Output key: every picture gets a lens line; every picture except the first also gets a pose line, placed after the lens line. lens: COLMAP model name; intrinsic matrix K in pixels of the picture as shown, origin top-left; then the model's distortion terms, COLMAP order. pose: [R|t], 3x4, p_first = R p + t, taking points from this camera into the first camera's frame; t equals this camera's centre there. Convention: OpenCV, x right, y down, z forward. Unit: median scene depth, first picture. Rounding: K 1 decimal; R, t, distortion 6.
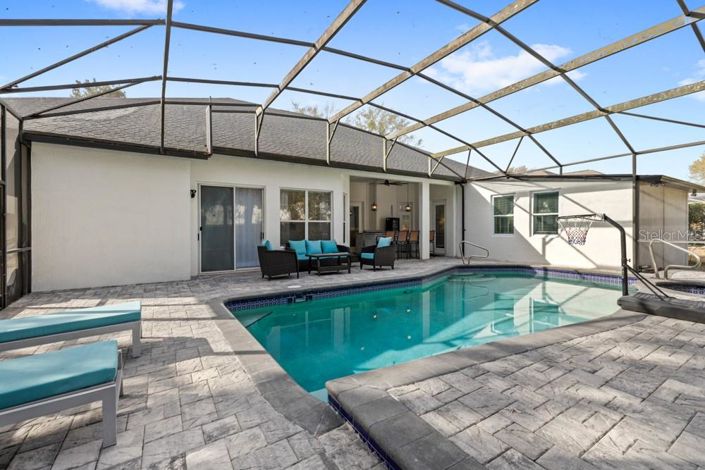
lens RADIAL K [[304.3, 0, 349.1], [0, 304.3, 230.9], [0, 0, 1]] dist [0.000060, 0.000069]
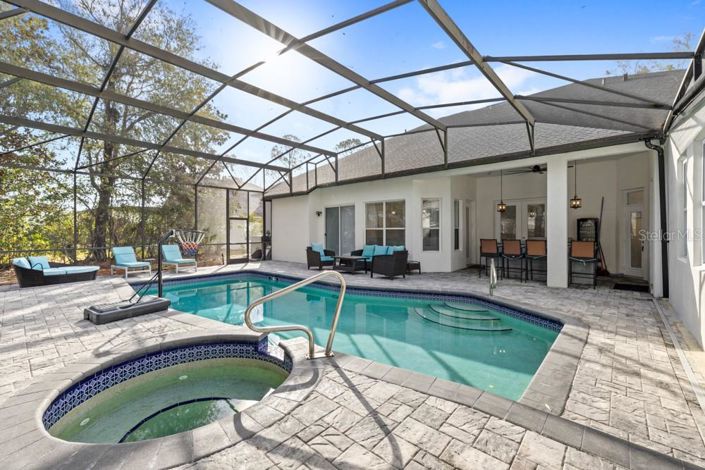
lens RADIAL K [[304.3, 0, 349.5], [0, 304.3, 232.7], [0, 0, 1]] dist [0.000060, 0.000069]
pose [[0.268779, 0.009865, -0.963151, 0.932697], [-0.002572, 0.999951, 0.009525, -0.027487], [0.963198, -0.000083, 0.268792, 0.563632]]
